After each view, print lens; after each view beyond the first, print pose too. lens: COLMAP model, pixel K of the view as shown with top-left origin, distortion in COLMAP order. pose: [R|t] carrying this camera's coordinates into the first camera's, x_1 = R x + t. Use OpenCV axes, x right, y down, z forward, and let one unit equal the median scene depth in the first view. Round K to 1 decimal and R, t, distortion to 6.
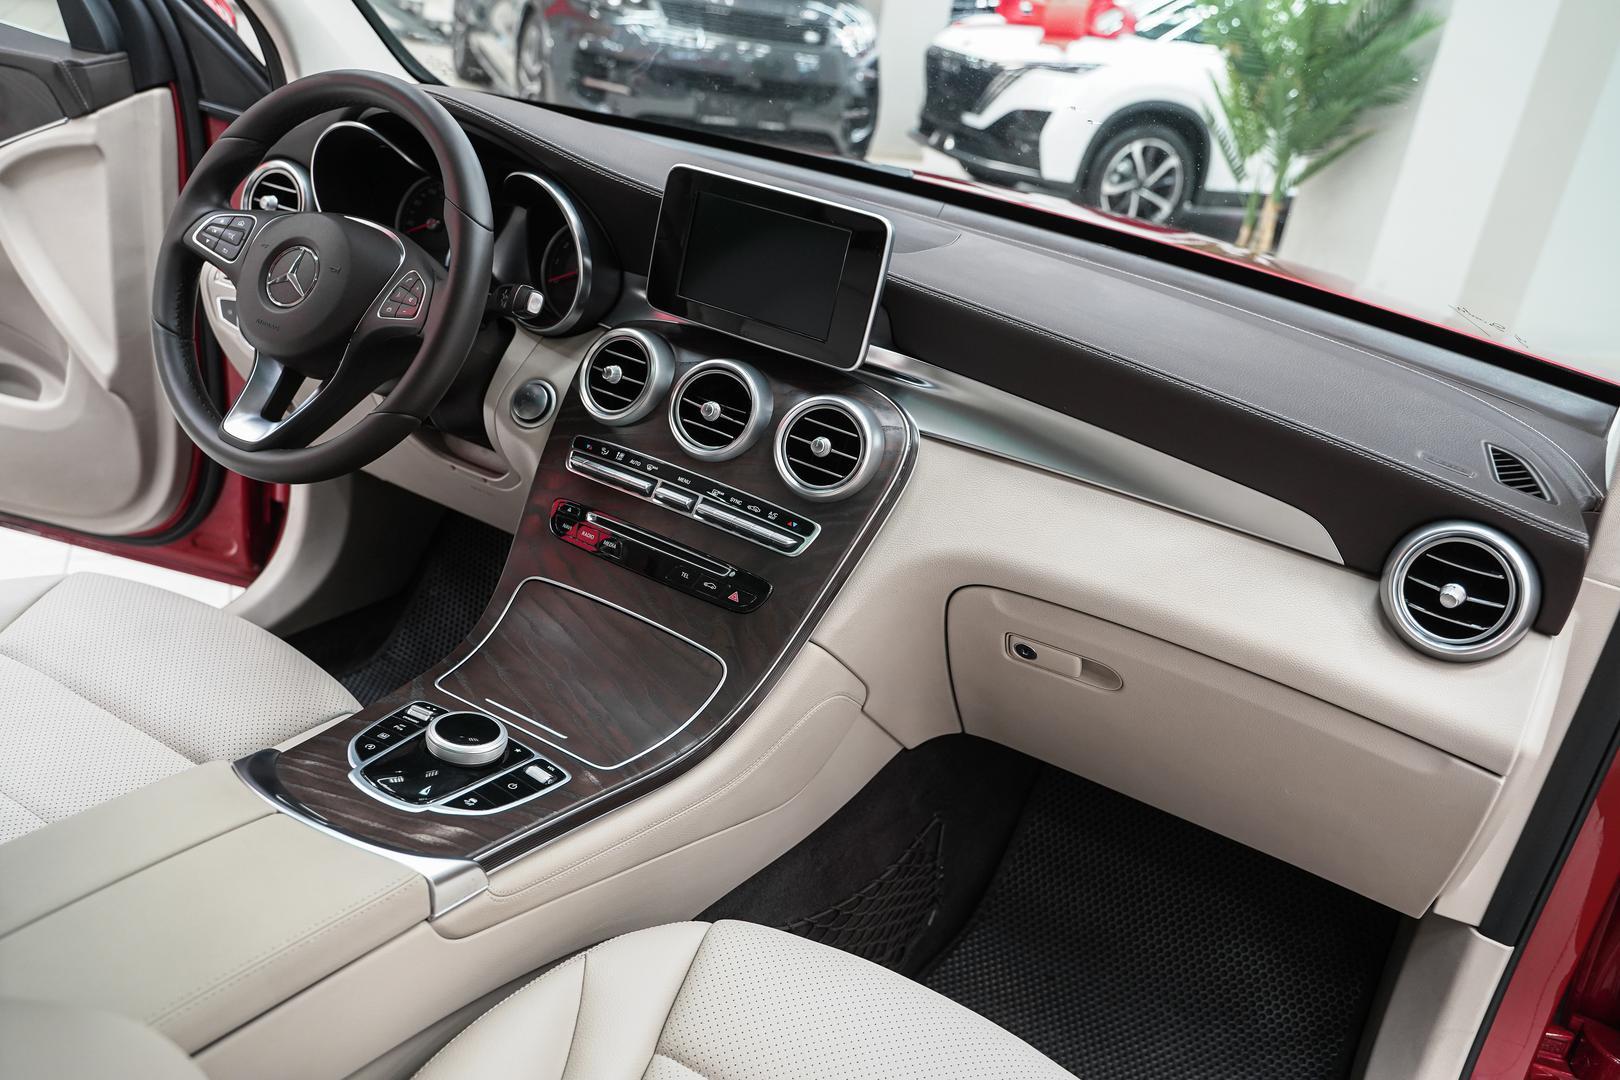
lens RADIAL K [[1327.1, 0, 810.0], [0, 1327.1, 540.0], [0, 0, 1]] dist [-0.016170, 0.008163]
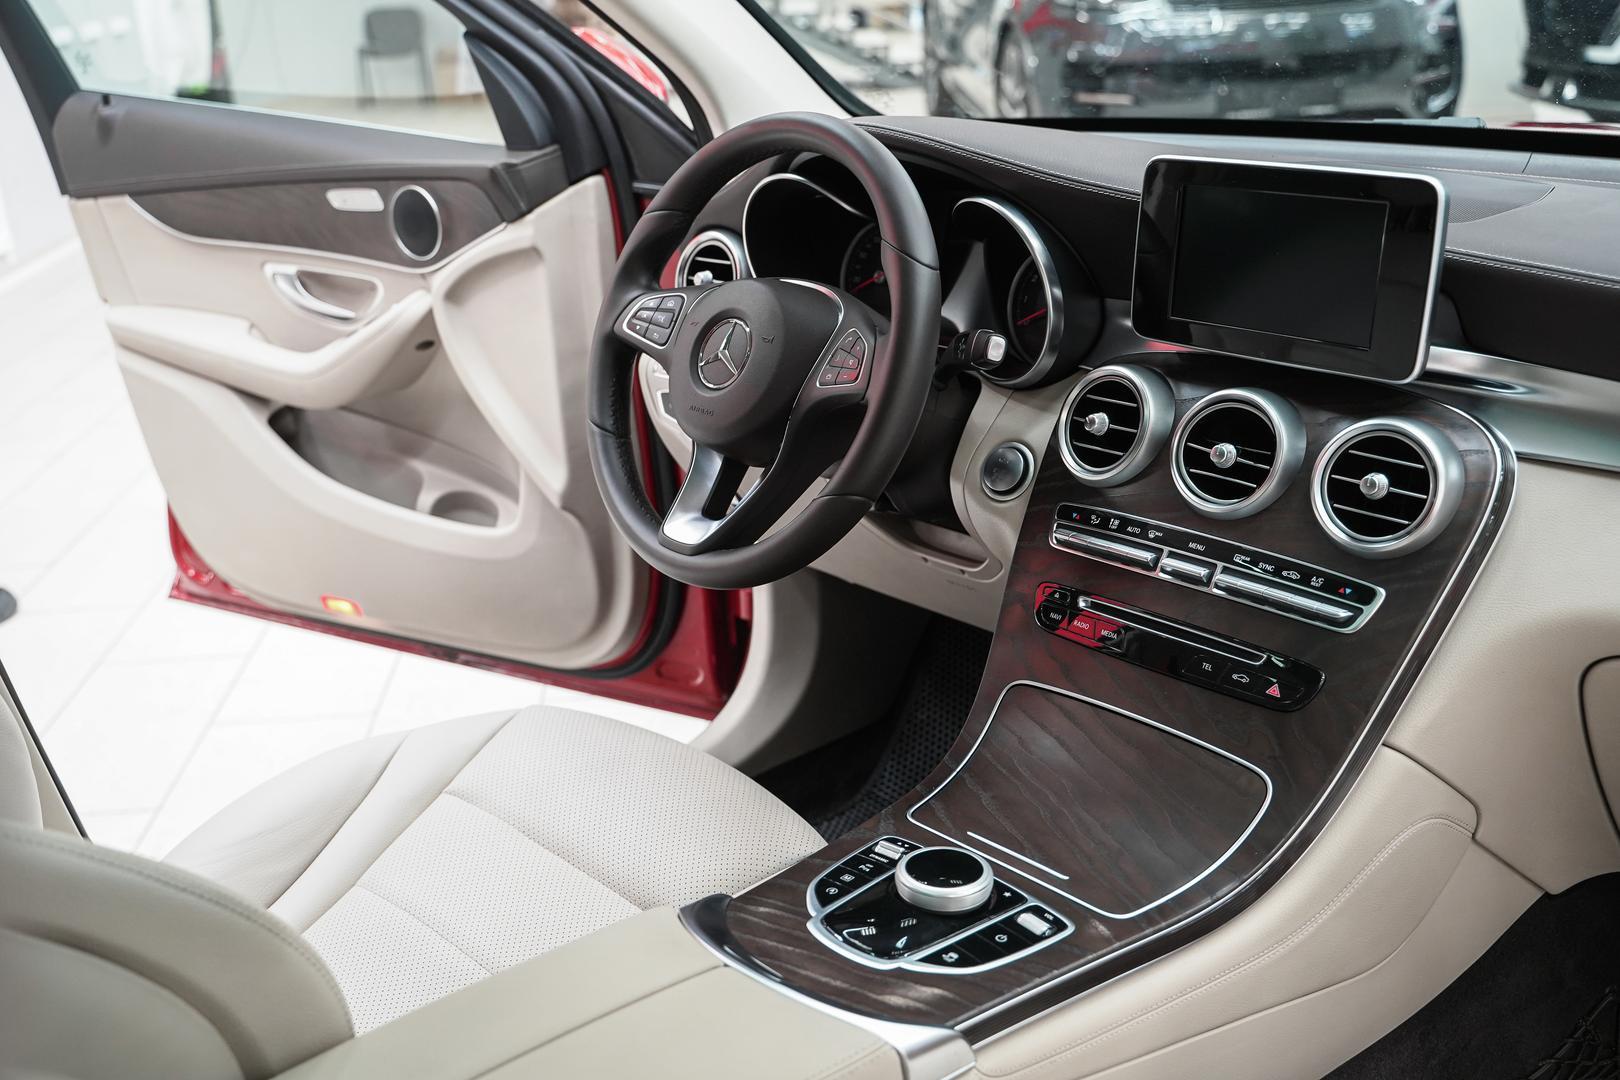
lens RADIAL K [[1638.5, 0, 793.9], [0, 1638.5, 508.4], [0, 0, 1]] dist [-0.005146, 0.007921]
pose [[0.930301, -0.092928, -0.354831, 0.028636], [0.060207, 0.992941, -0.102193, 0.017049], [0.361823, 0.073707, 0.929328, 0.010608]]
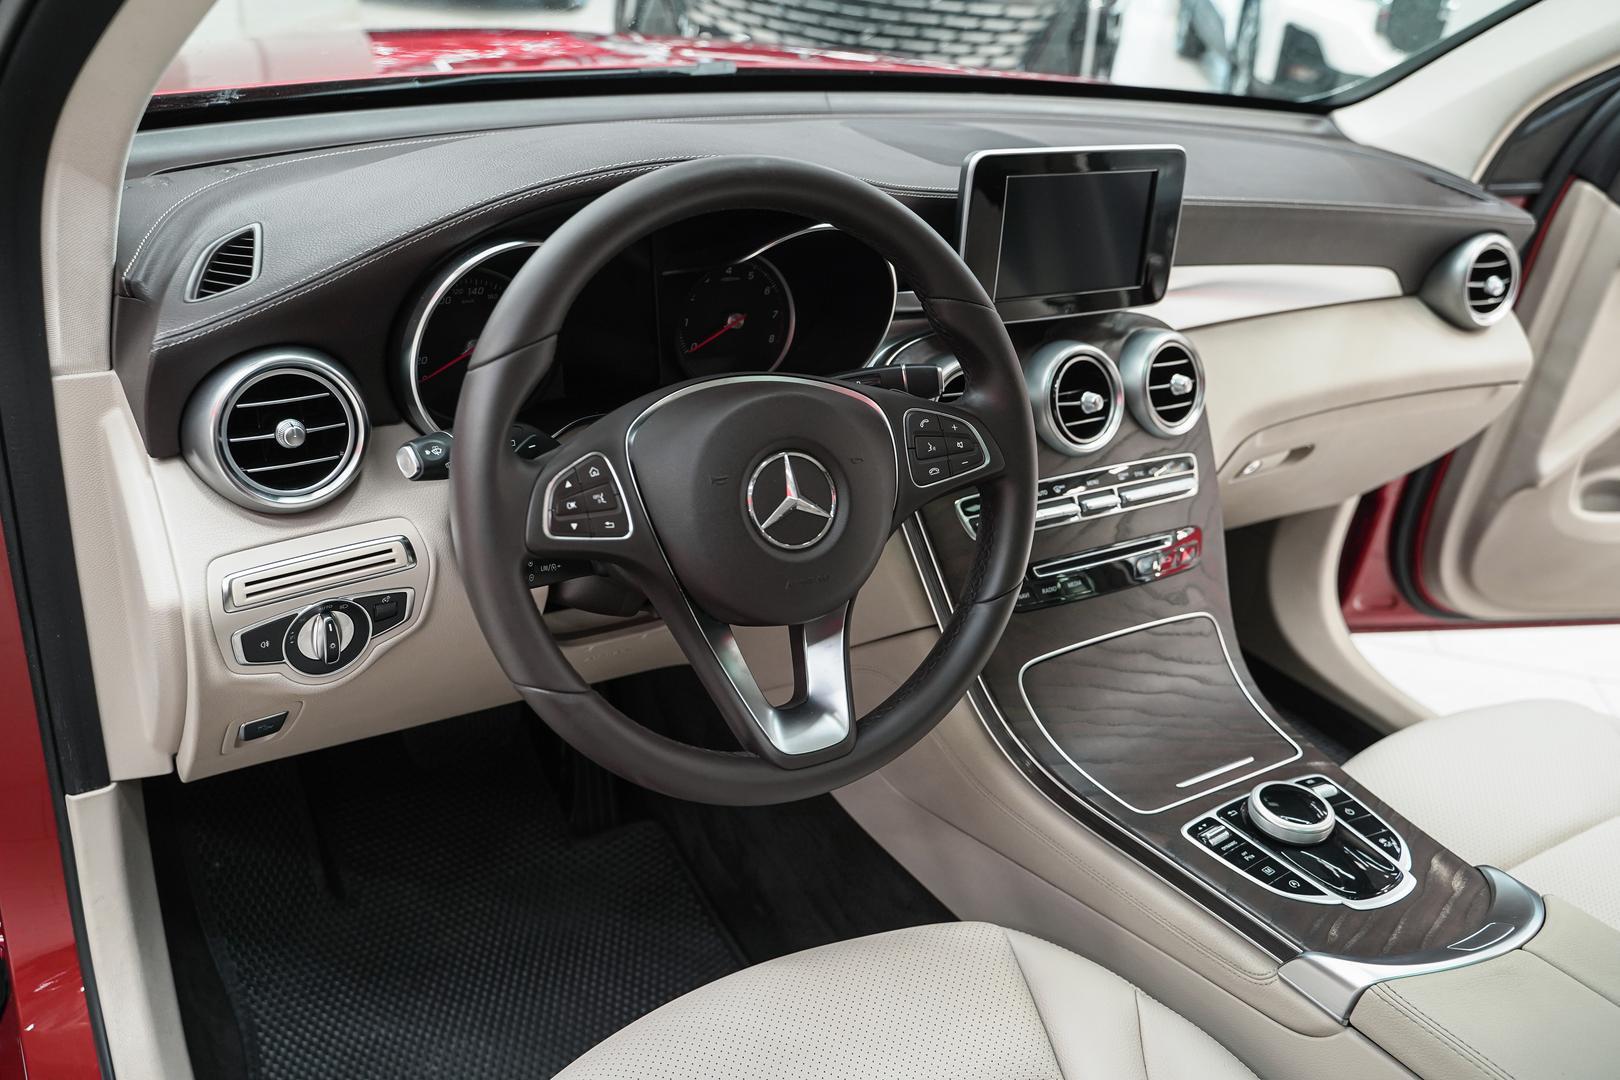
lens RADIAL K [[1327.1, 0, 810.0], [0, 1327.1, 540.0], [0, 0, 1]] dist [-0.016170, 0.008163]
pose [[0.492561, -0.512181, 0.703601, -0.844342], [0.326465, 0.858181, 0.396163, -0.431471], [-0.806724, 0.034567, 0.589916, 0.596583]]
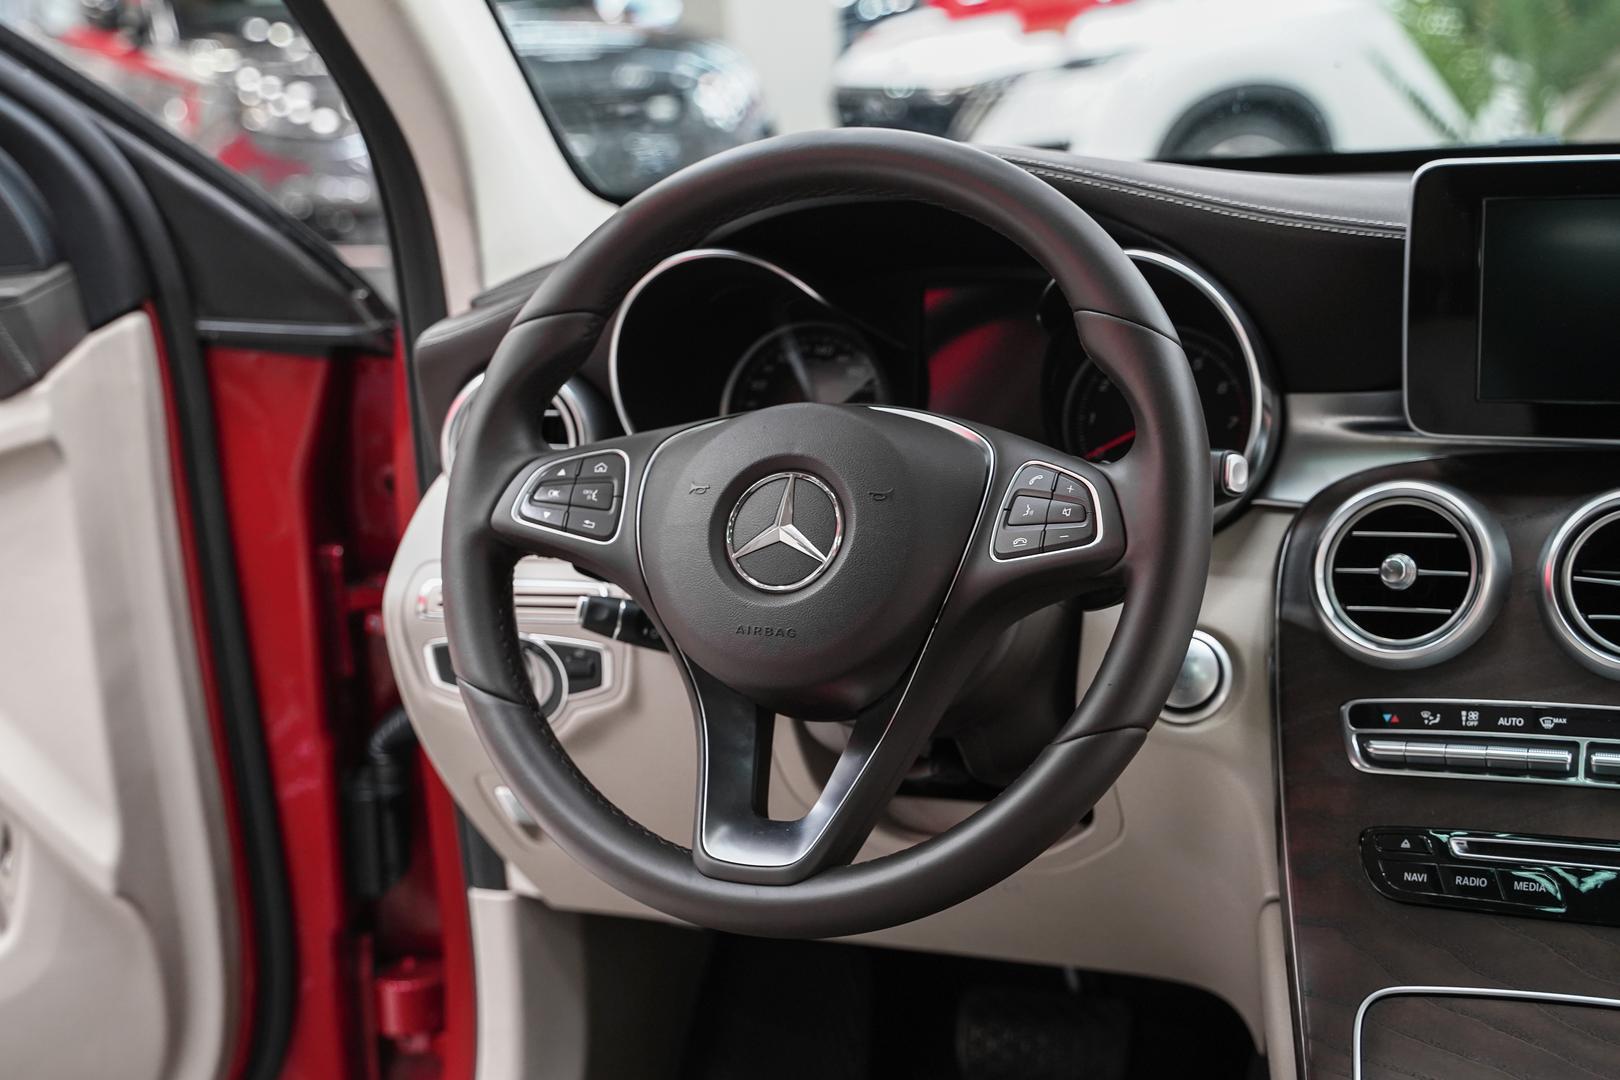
lens RADIAL K [[2294.1, 0, 810.0], [0, 2294.1, 540.0], [0, 0, 1]] dist [0.000432, 0.025057]
pose [[0.968059, -0.235414, 0.086269, -0.451676], [0.246969, 0.954660, -0.166224, -0.044431], [-0.043226, 0.182221, 0.982307, 0.123750]]
